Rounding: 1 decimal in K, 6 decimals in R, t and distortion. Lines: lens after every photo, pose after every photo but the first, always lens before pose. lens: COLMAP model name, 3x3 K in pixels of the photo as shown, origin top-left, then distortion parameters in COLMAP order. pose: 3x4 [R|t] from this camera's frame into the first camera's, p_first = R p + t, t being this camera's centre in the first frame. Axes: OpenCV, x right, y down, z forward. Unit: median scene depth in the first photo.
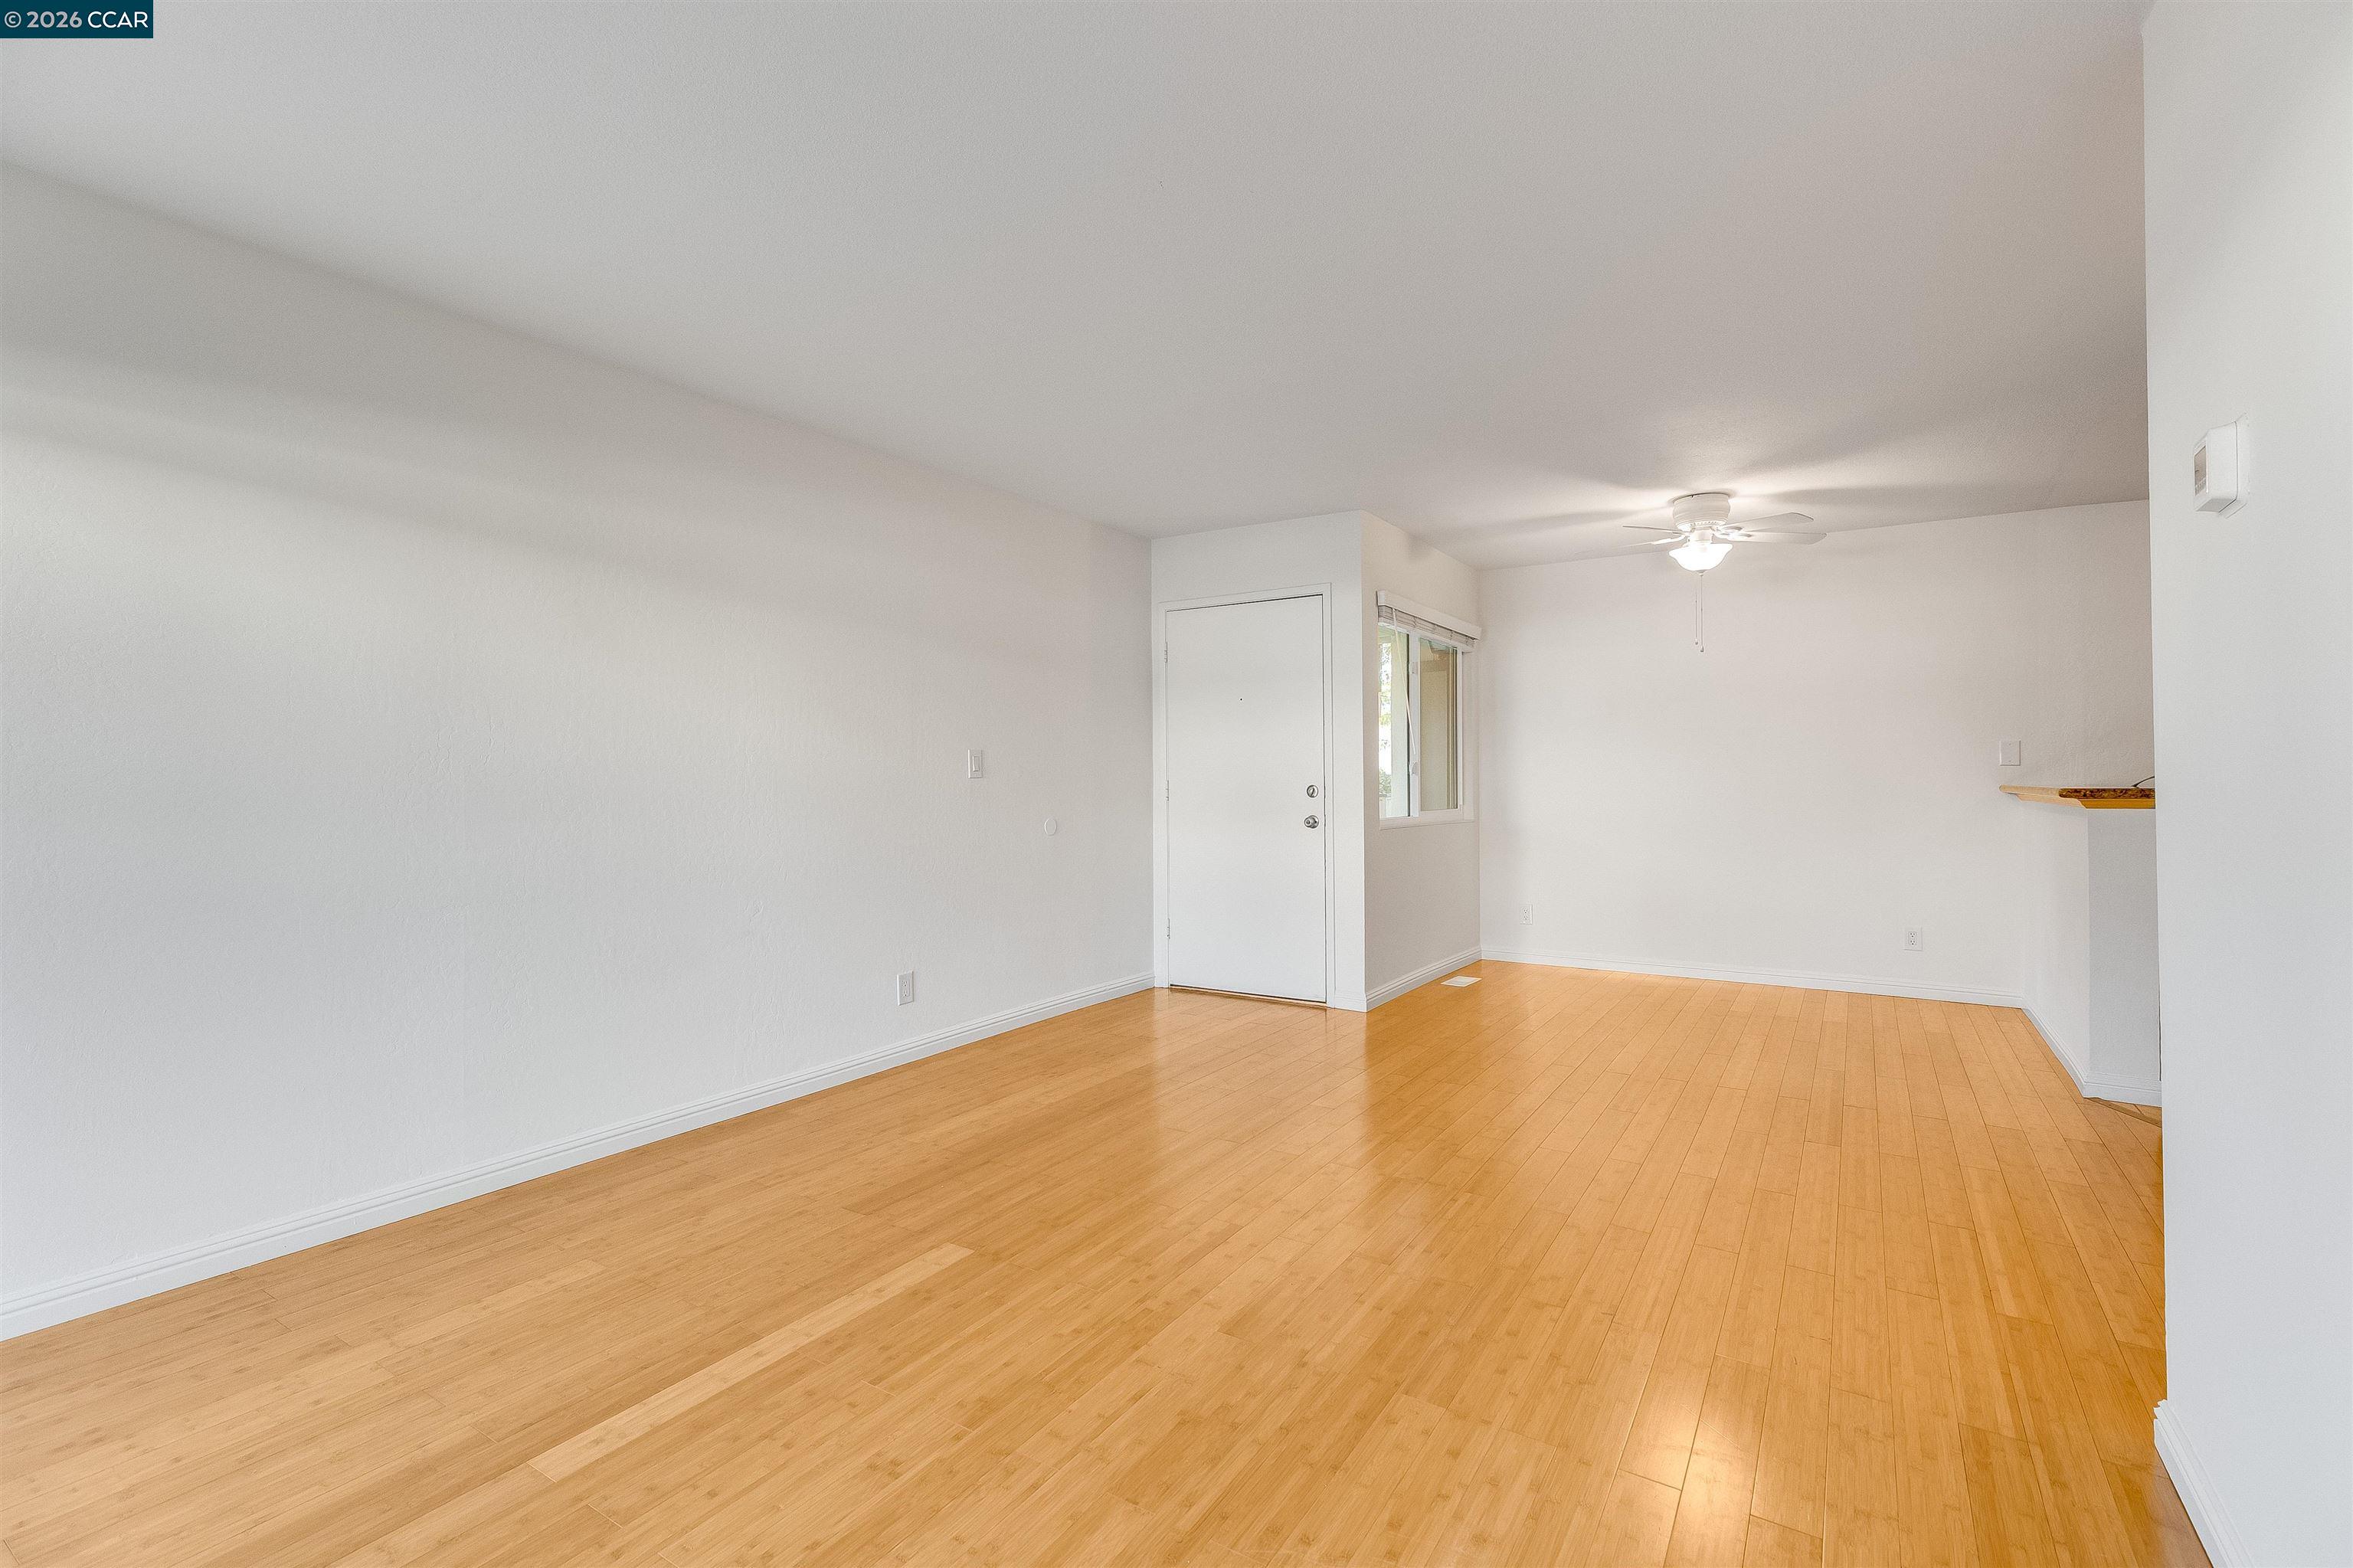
lens RADIAL K [[1051.3, 0, 1181.0], [0, 1051.3, 773.0], [0, 0, 1]] dist [0.008292, -0.001084]
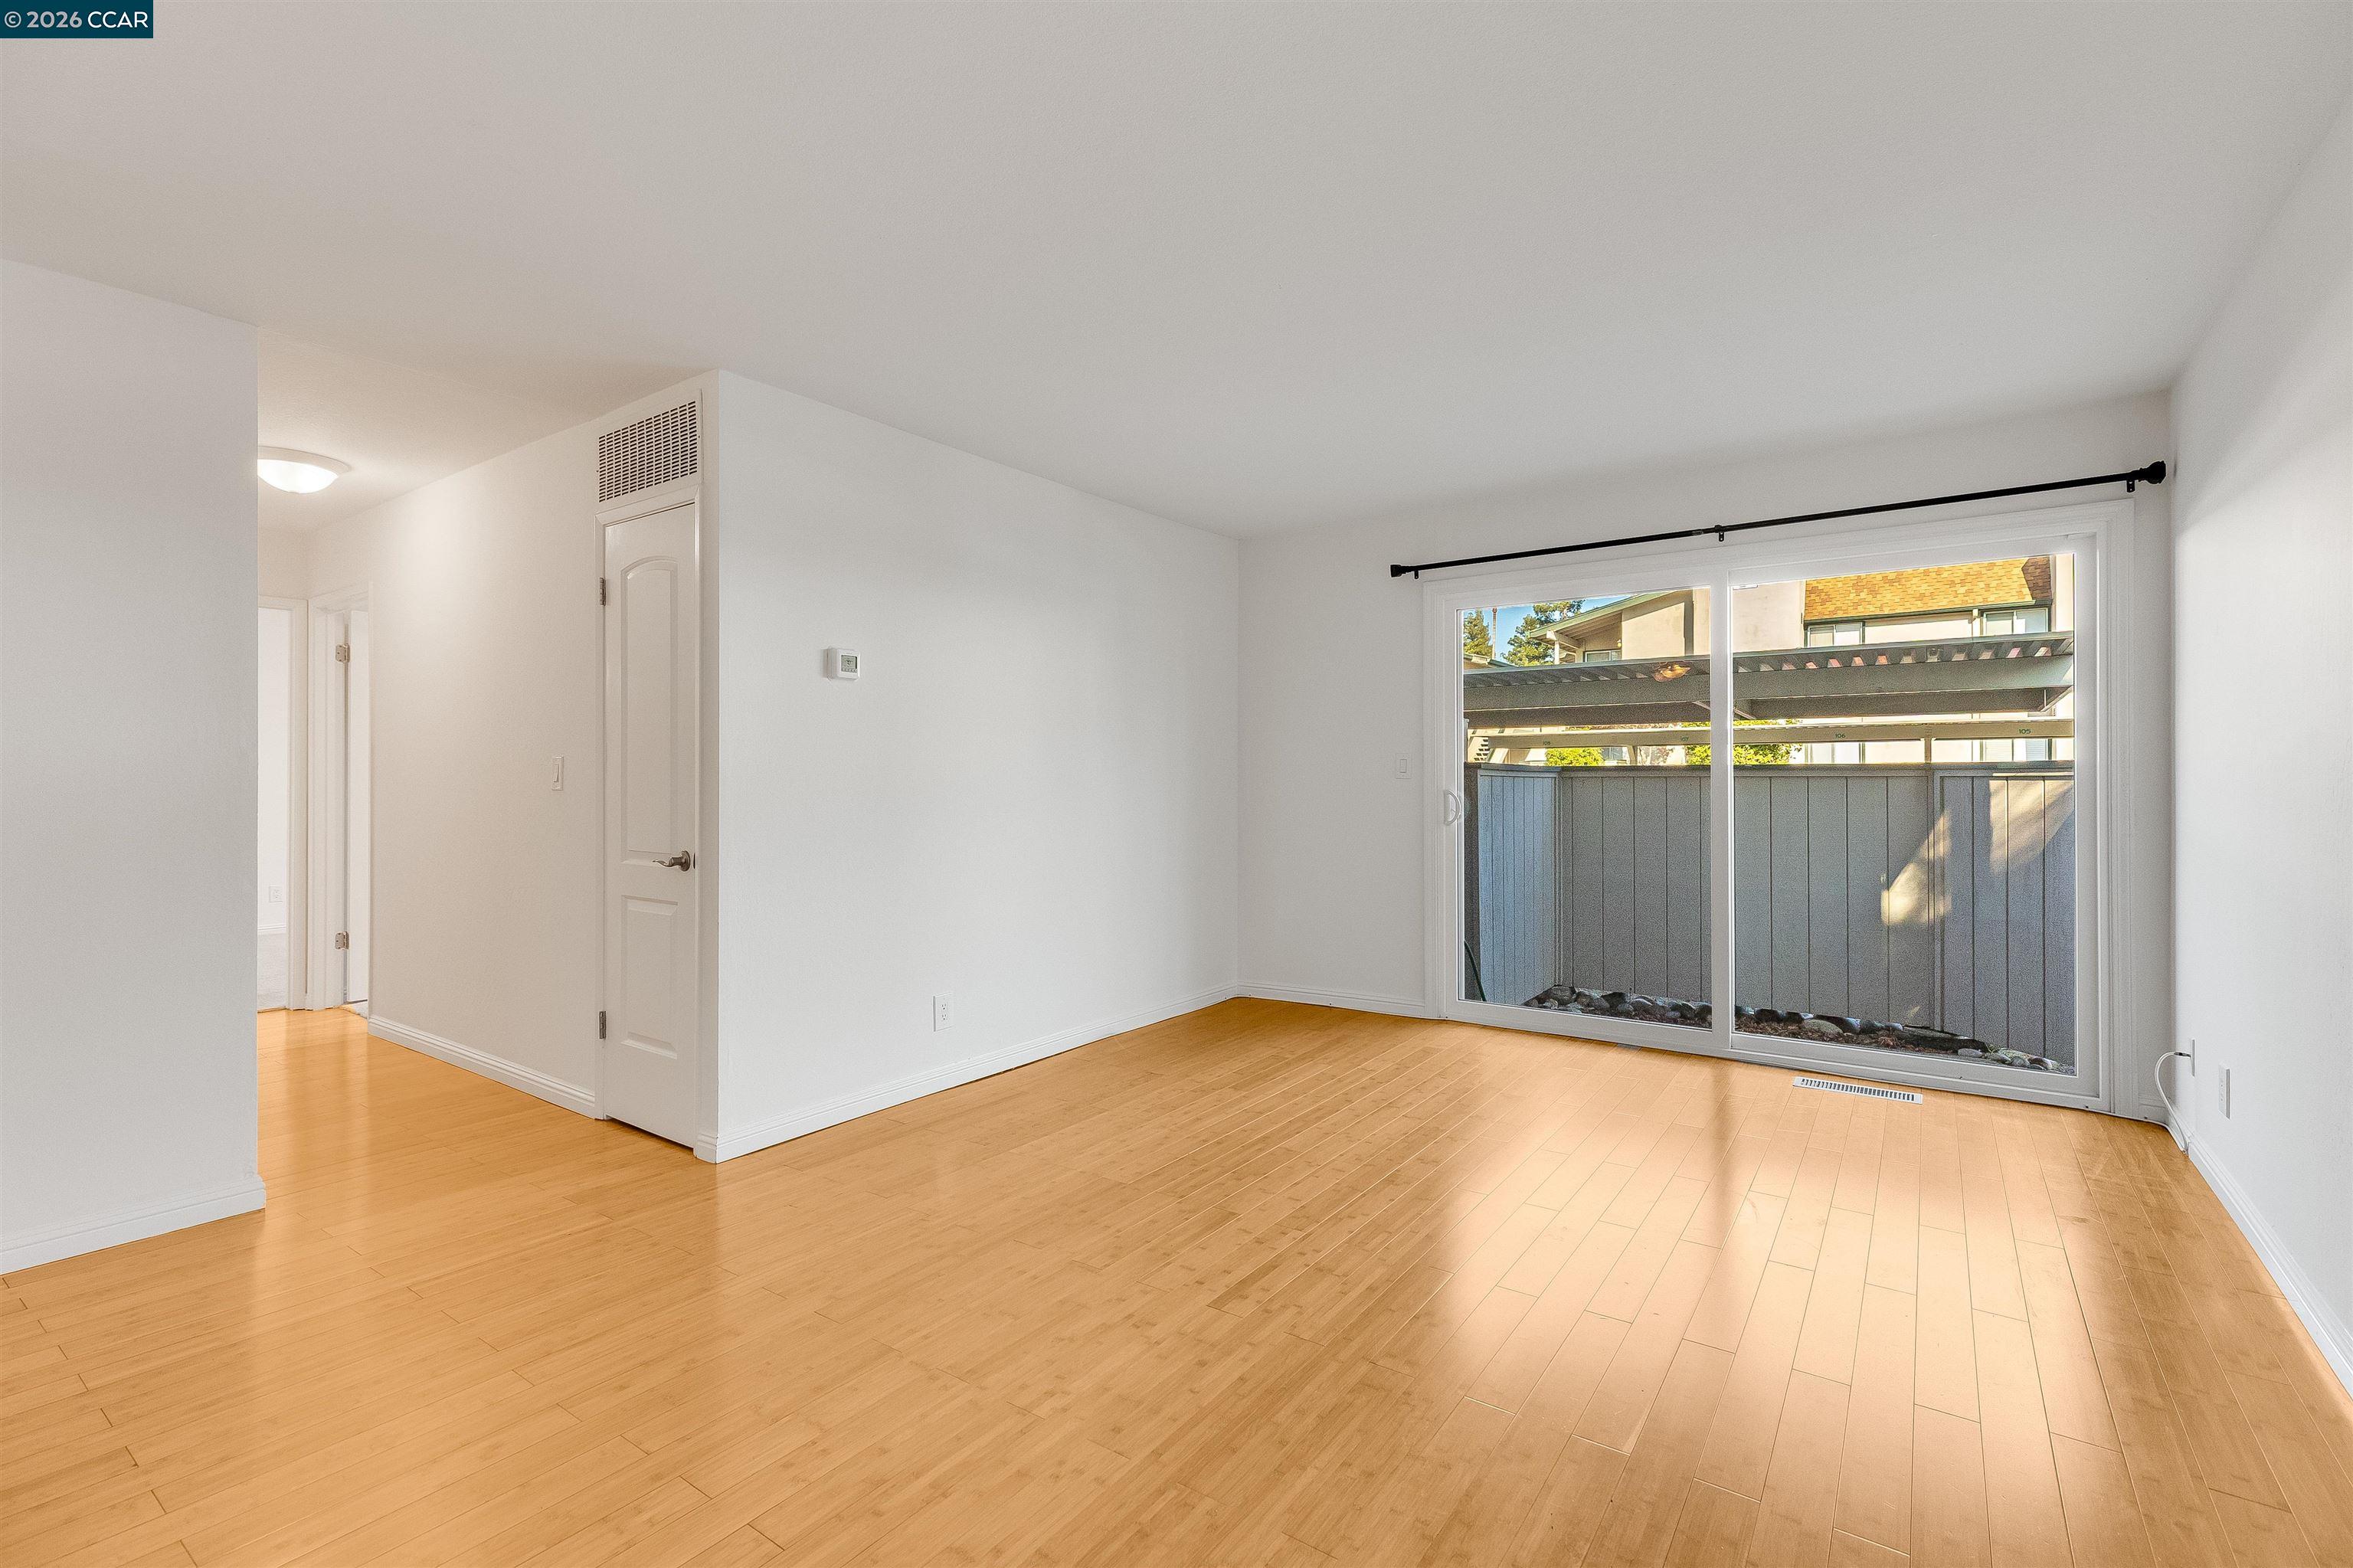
lens RADIAL K [[1049.8, 0, 1178.0], [0, 1049.8, 775.1], [0, 0, 1]] dist [0.004485, 0.000020]
pose [[-0.998754, 0.008056, 0.049242, 0.027722], [0.007547, 0.999916, -0.010513, 0.004194], [-0.049322, -0.010128, -0.998732, 1.399025]]
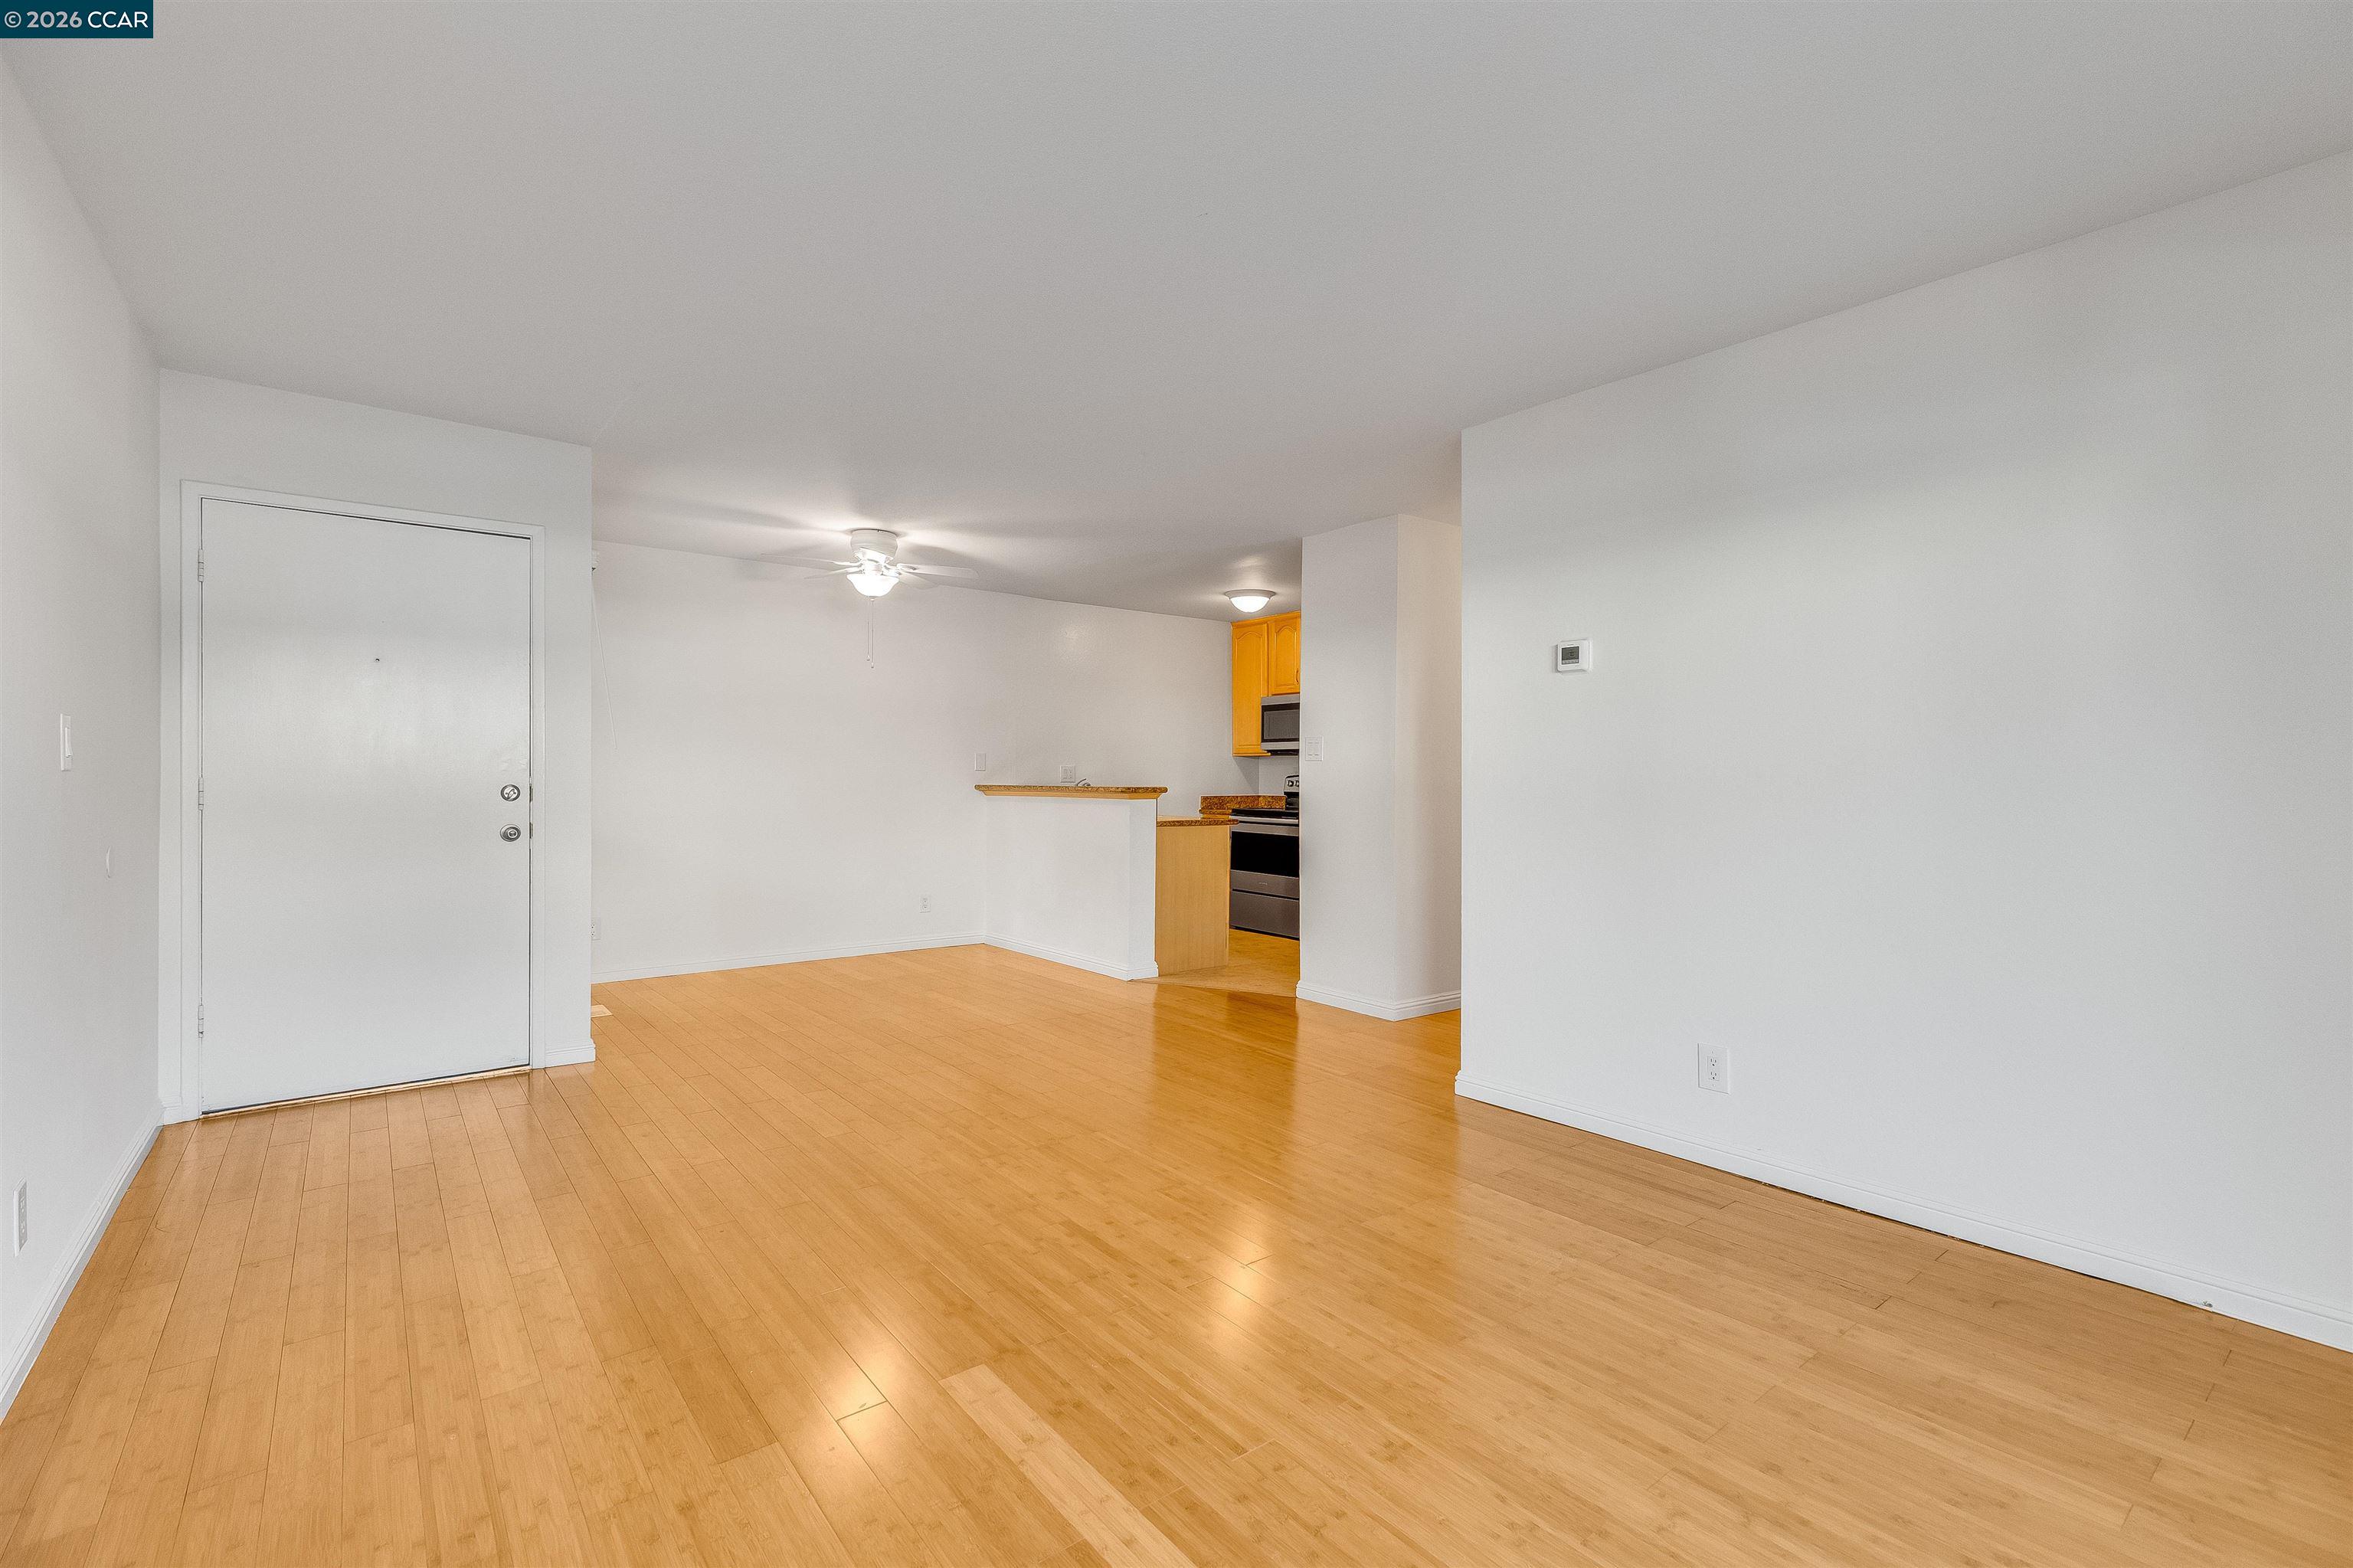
lens RADIAL K [[1051.3, 0, 1184.3], [0, 1051.3, 776.5], [0, 0, 1]] dist [0.008292, -0.001084]
pose [[0.324818, 0.007885, 0.945744, -0.650908], [-0.010518, 0.999934, -0.004724, 0.005668], [-0.945718, -0.008413, 0.324879, 0.427379]]
